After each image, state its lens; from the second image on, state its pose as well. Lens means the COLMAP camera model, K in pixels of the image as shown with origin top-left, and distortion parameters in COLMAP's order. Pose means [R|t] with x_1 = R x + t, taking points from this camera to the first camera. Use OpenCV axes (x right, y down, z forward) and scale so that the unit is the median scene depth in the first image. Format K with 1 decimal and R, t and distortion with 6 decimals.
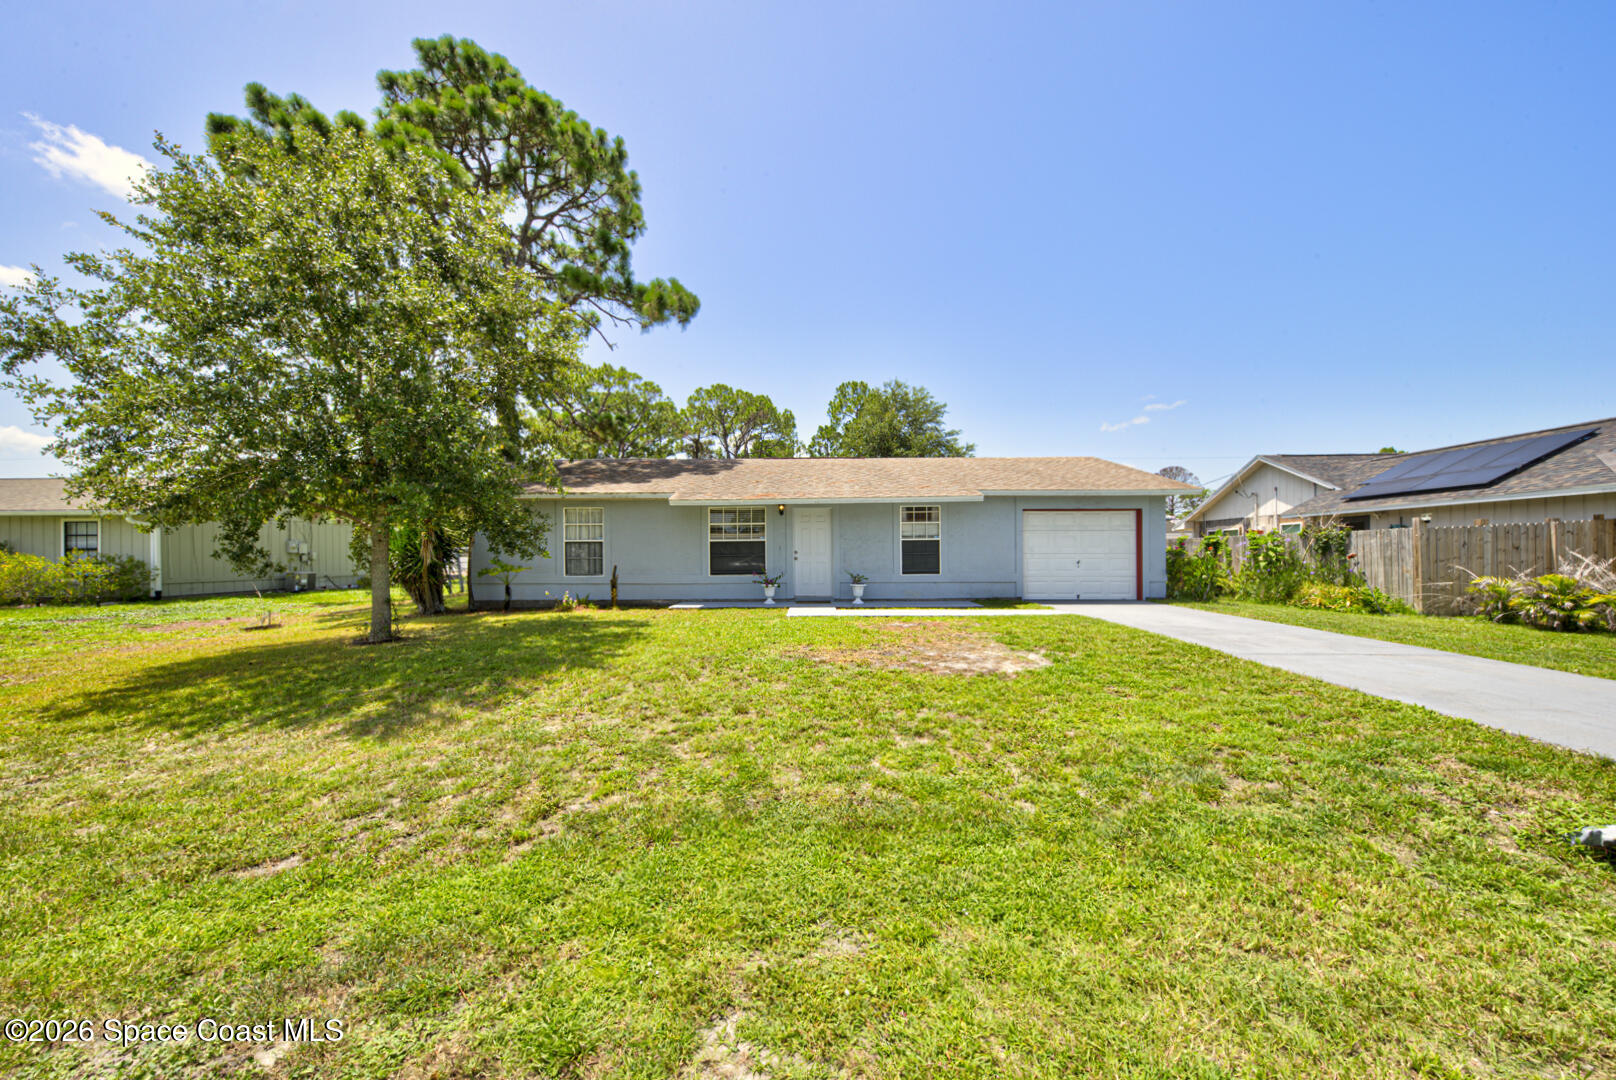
lens RADIAL K [[558.0, 0, 811.0], [0, 558.0, 558.0], [0, 0, 1]] dist [0.012728, 0.000019]
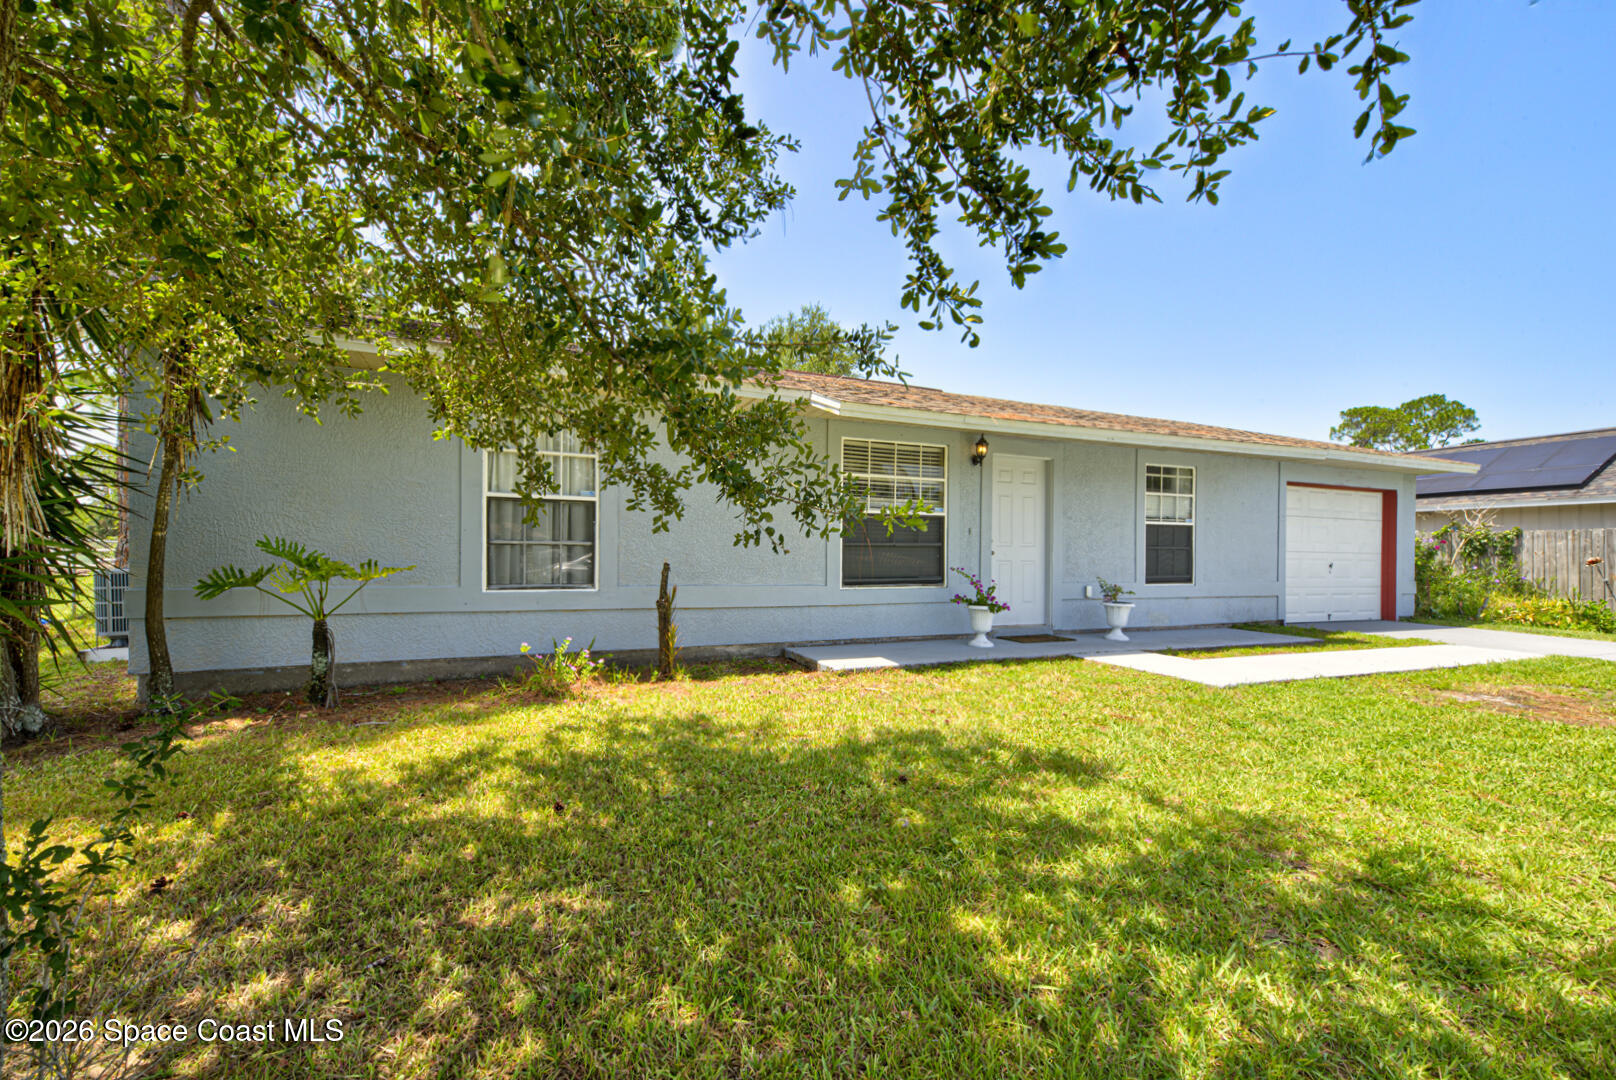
lens RADIAL K [[640.2, 0, 806.5], [0, 640.2, 555.8], [0, 0, 1]] dist [0.020737, 0.000142]
pose [[0.920879, 0.014710, 0.389570, -0.410416], [-0.013443, 0.999892, -0.005979, 0.009511], [-0.389616, 0.000268, 0.920977, 0.528975]]
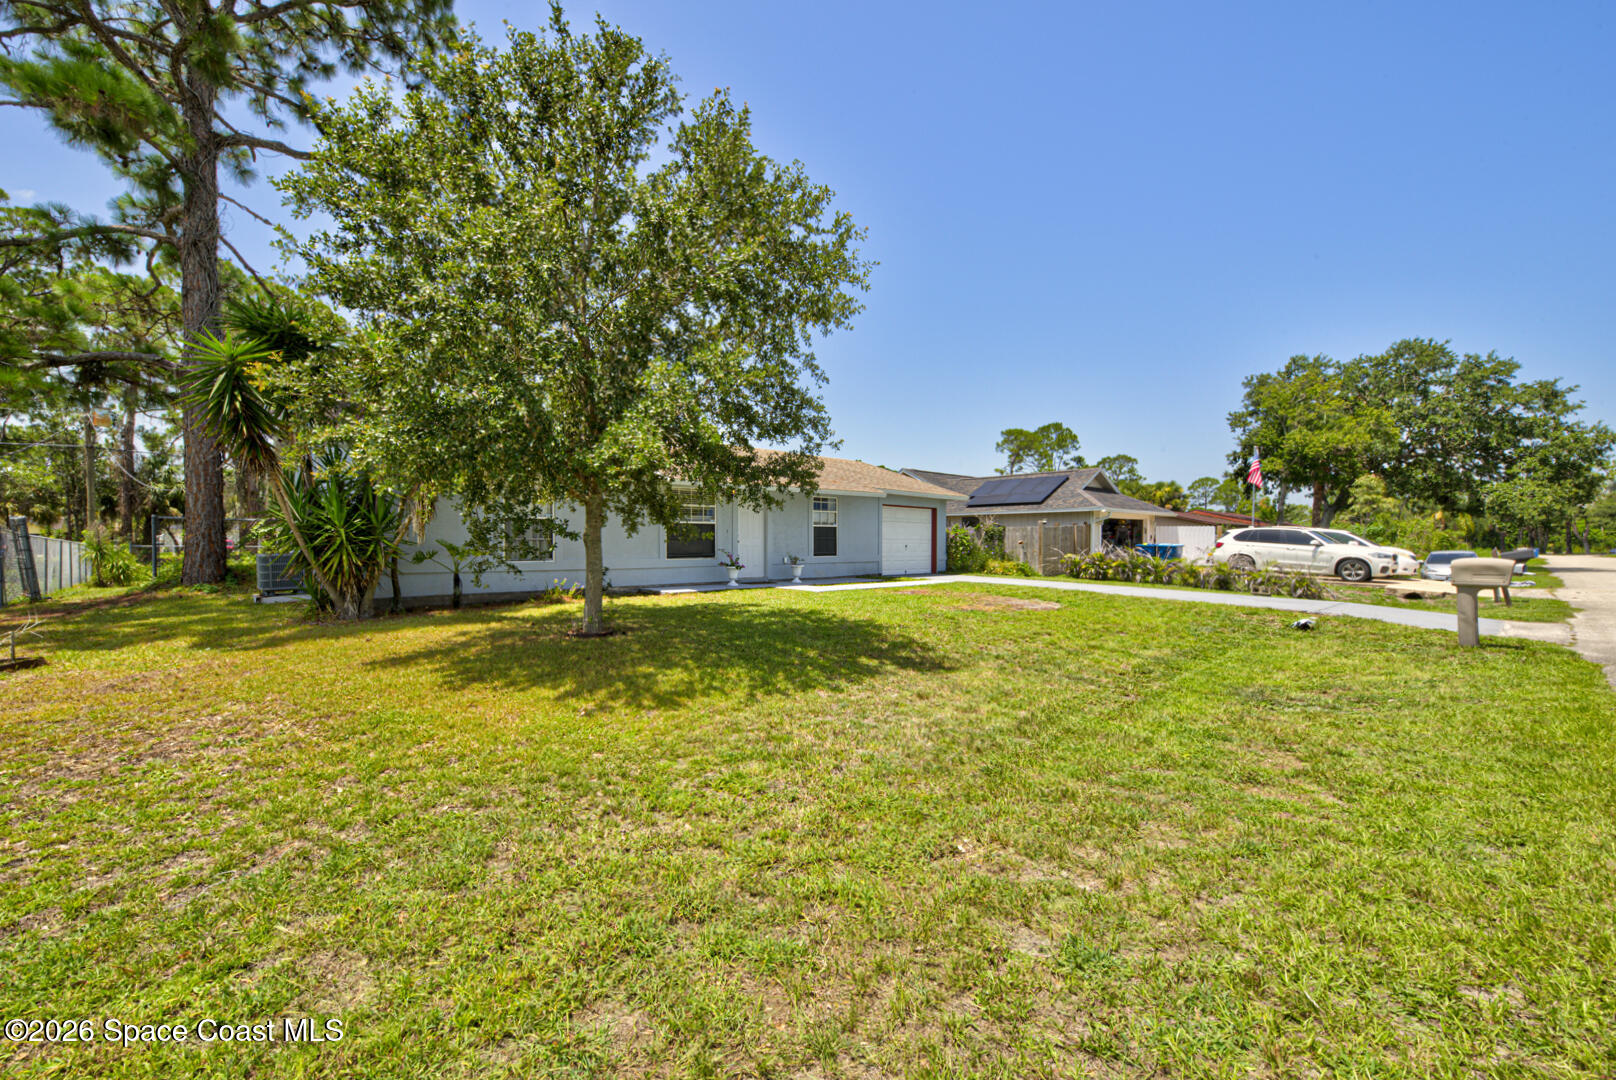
lens RADIAL K [[640.2, 0, 806.5], [0, 640.2, 555.8], [0, 0, 1]] dist [0.020737, 0.000142]
pose [[0.725815, -0.007079, 0.687853, -0.749512], [-0.004989, 0.999867, 0.015554, 0.008336], [-0.687871, -0.014721, 0.725683, 0.055973]]
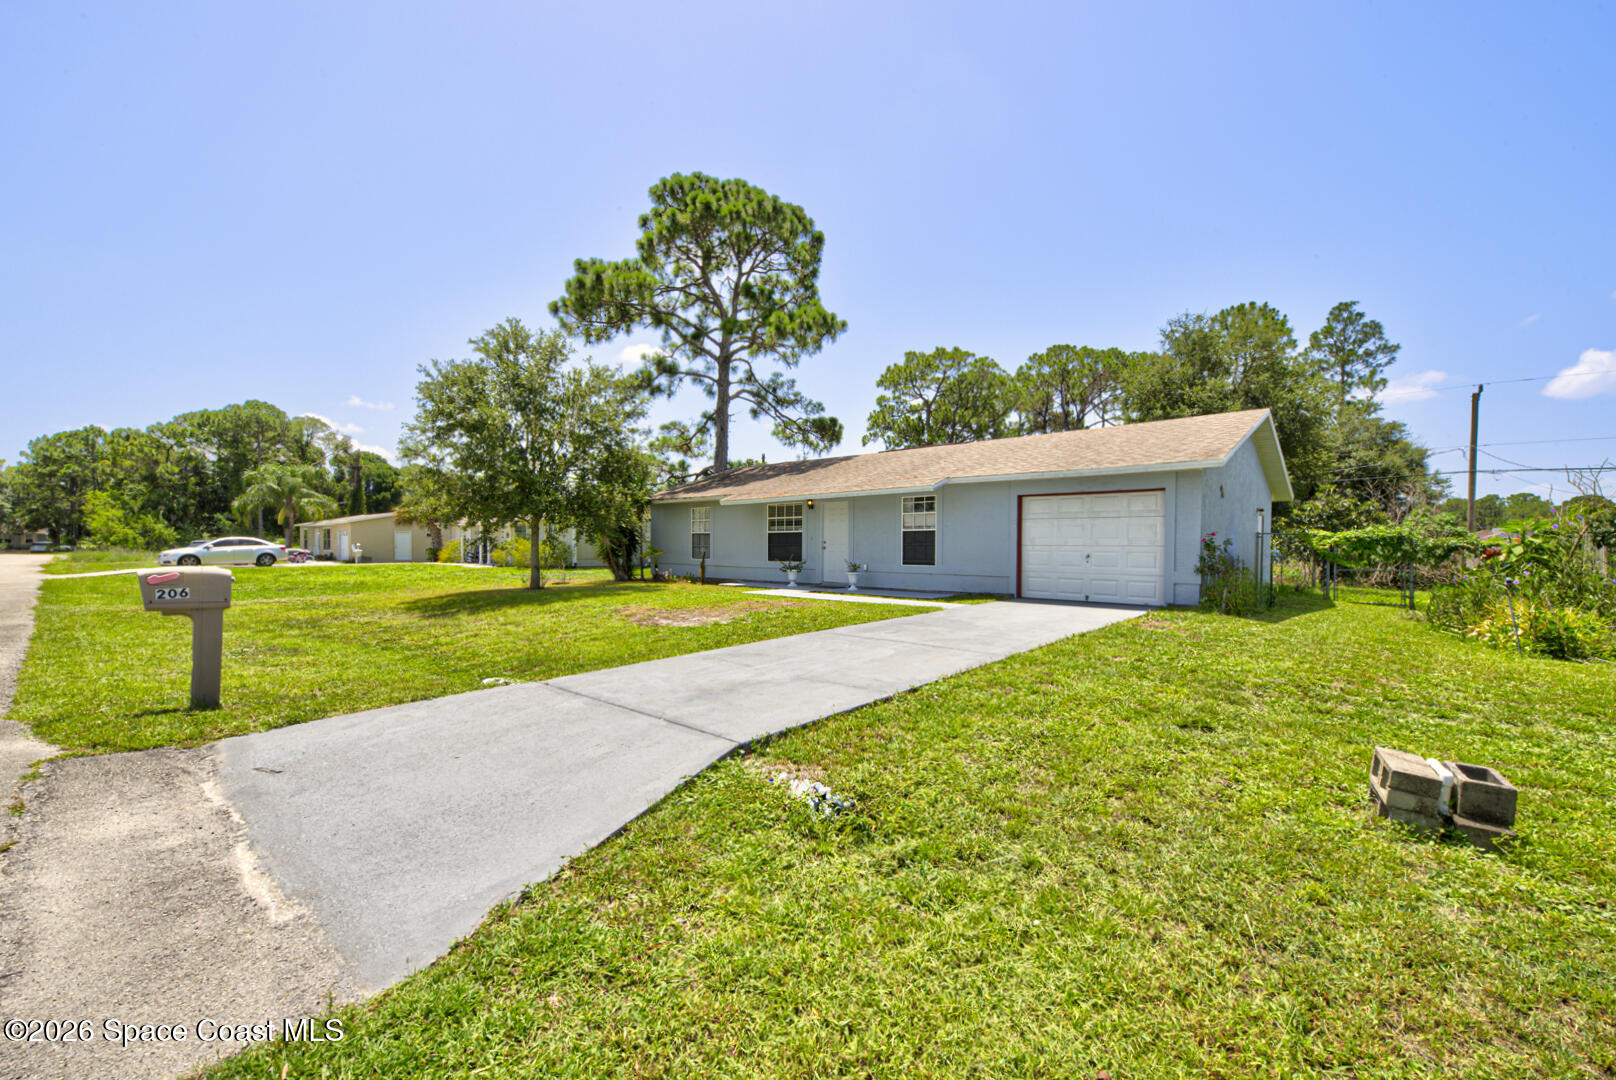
lens RADIAL K [[640.2, 0, 806.5], [0, 640.2, 555.8], [0, 0, 1]] dist [0.020737, 0.000142]
pose [[0.751656, 0.019127, -0.659278, 0.794589], [-0.009840, 0.999793, 0.017788, -0.005474], [0.659482, -0.006883, 0.751689, 0.015181]]
